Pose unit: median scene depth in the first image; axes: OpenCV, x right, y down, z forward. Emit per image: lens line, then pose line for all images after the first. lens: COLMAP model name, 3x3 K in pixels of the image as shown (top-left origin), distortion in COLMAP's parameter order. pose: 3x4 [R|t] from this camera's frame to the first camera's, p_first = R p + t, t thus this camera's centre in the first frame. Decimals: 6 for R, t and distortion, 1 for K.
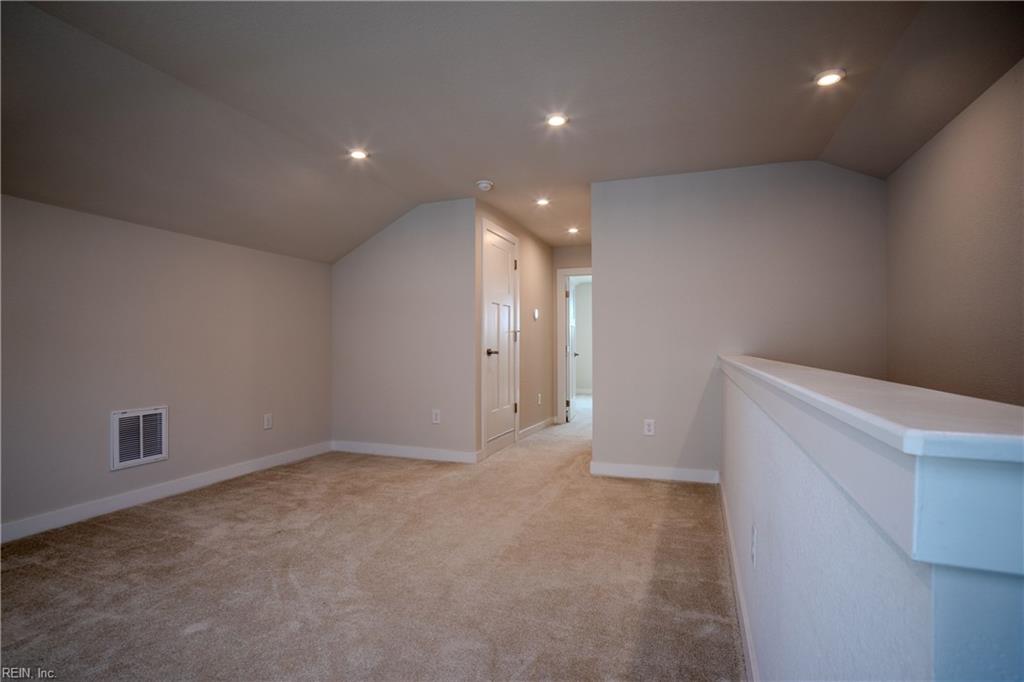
lens RADIAL K [[502.5, 0, 513.0], [0, 502.5, 339.4], [0, 0, 1]] dist [-0.046330, 0.015831]
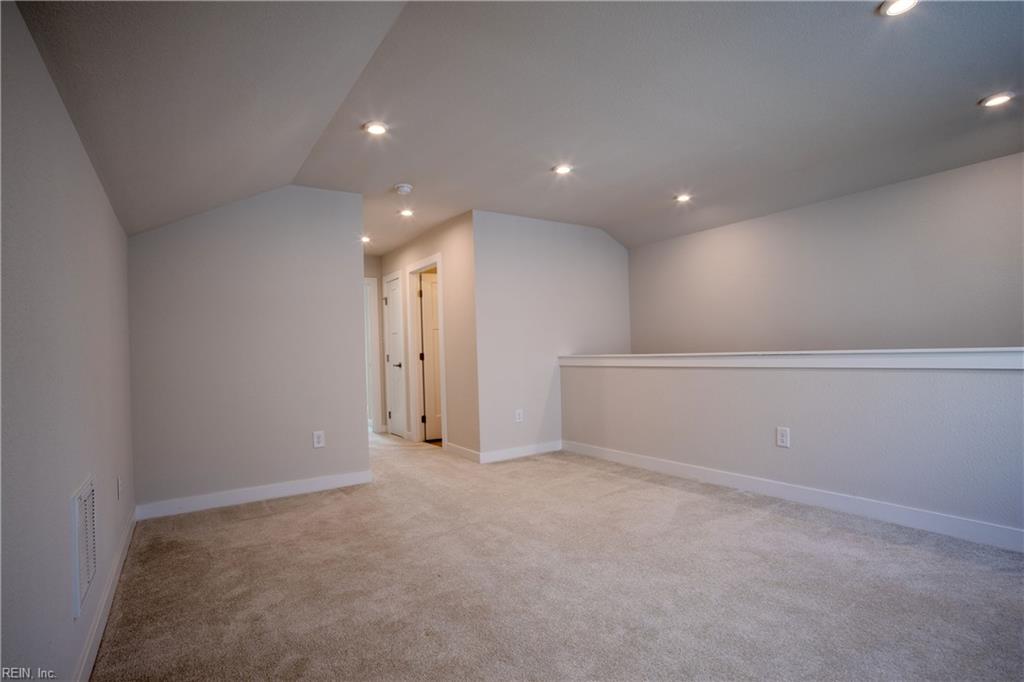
lens RADIAL K [[502.5, 0, 512.4], [0, 502.5, 351.1], [0, 0, 1]] dist [-0.046330, 0.015831]
pose [[0.571483, -0.012011, 0.820526, -0.762292], [0.014280, 0.999887, 0.004691, 0.007679], [-0.820489, 0.009036, 0.571590, 0.296109]]
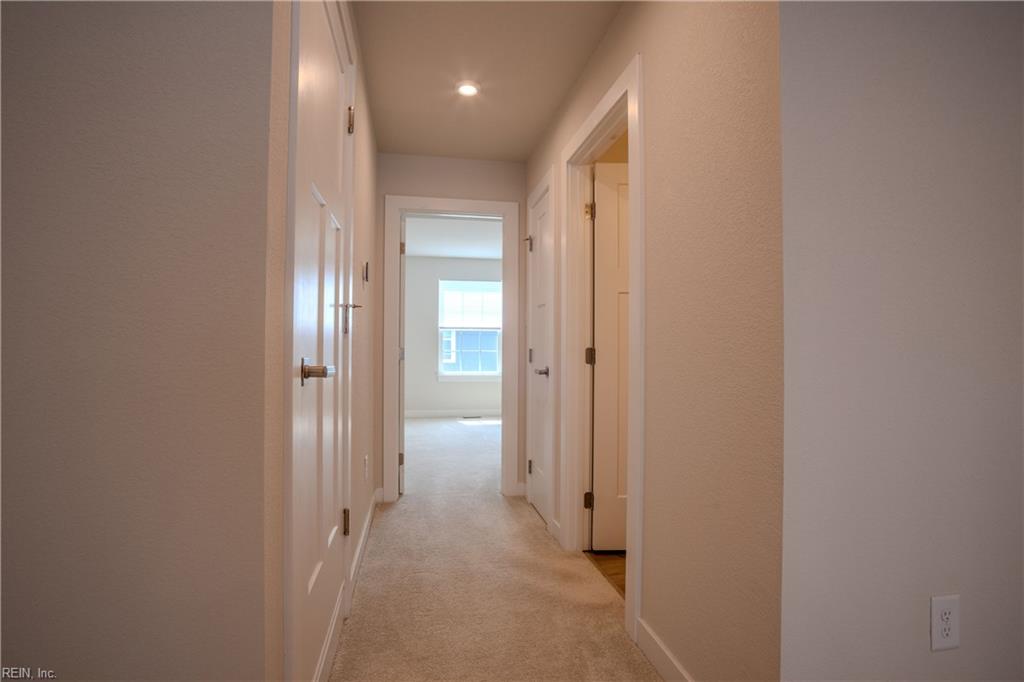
lens RADIAL K [[502.5, 0, 513.6], [0, 502.5, 342.8], [0, 0, 1]] dist [-0.046330, 0.015831]
pose [[0.843381, 0.017782, 0.537022, -0.106017], [-0.019971, 0.999799, -0.001742, 0.014028], [-0.536945, -0.009256, 0.843566, 0.893075]]
